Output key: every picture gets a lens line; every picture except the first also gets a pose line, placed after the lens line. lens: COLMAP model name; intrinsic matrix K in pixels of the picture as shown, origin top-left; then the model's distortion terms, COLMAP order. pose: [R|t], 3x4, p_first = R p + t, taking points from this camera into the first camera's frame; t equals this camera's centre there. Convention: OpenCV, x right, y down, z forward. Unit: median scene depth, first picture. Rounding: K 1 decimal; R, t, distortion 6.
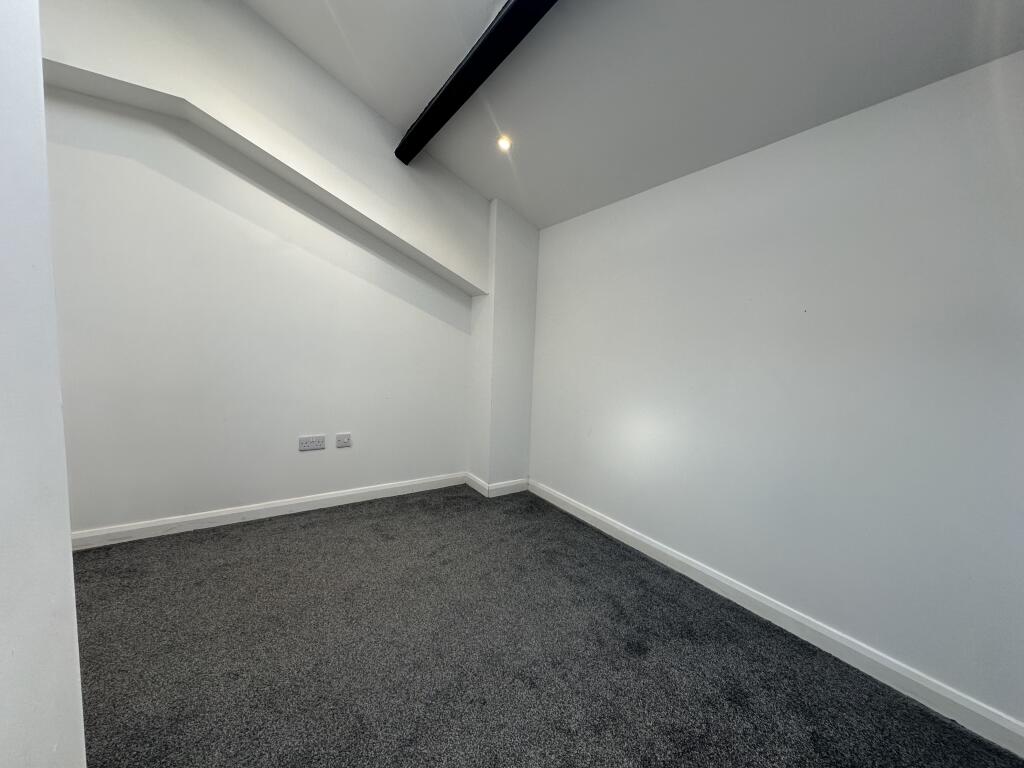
lens RADIAL K [[406.3, 0, 514.6], [0, 406.3, 383.5], [0, 0, 1]] dist [-0.000578, 0.000073]
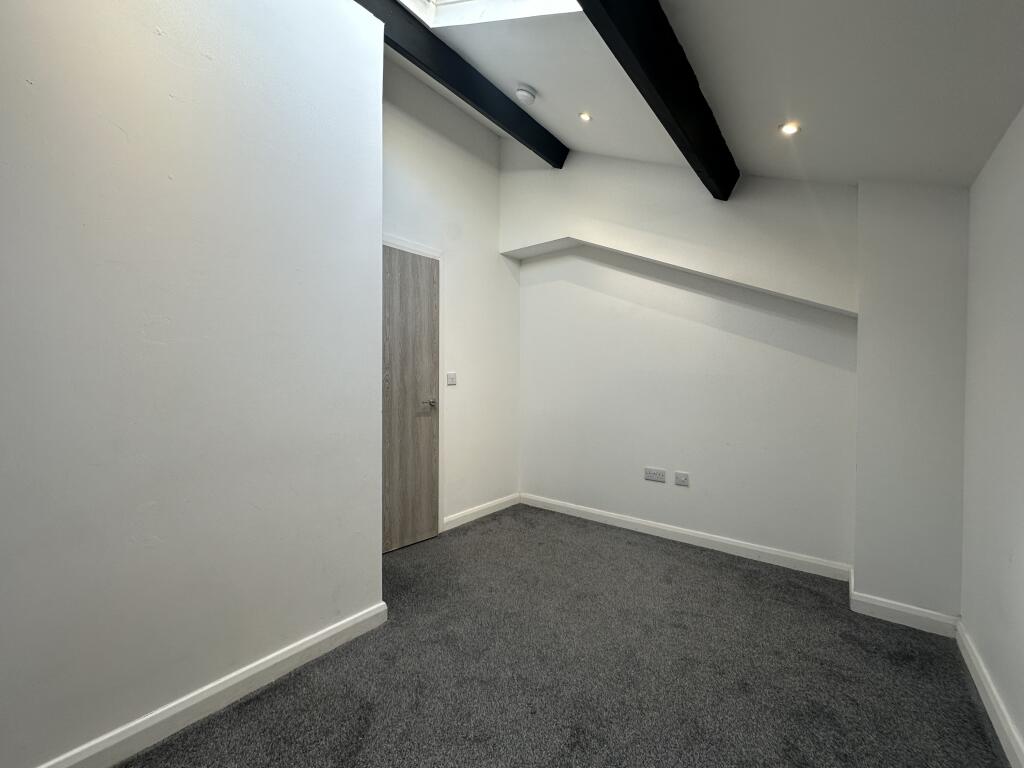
lens RADIAL K [[406.3, 0, 514.6], [0, 406.3, 383.5], [0, 0, 1]] dist [-0.000578, 0.000073]
pose [[0.314033, -0.025147, -0.949079, 0.454865], [-0.077781, 0.995607, -0.052116, -0.017553], [0.946221, 0.090186, 0.310697, 0.249253]]
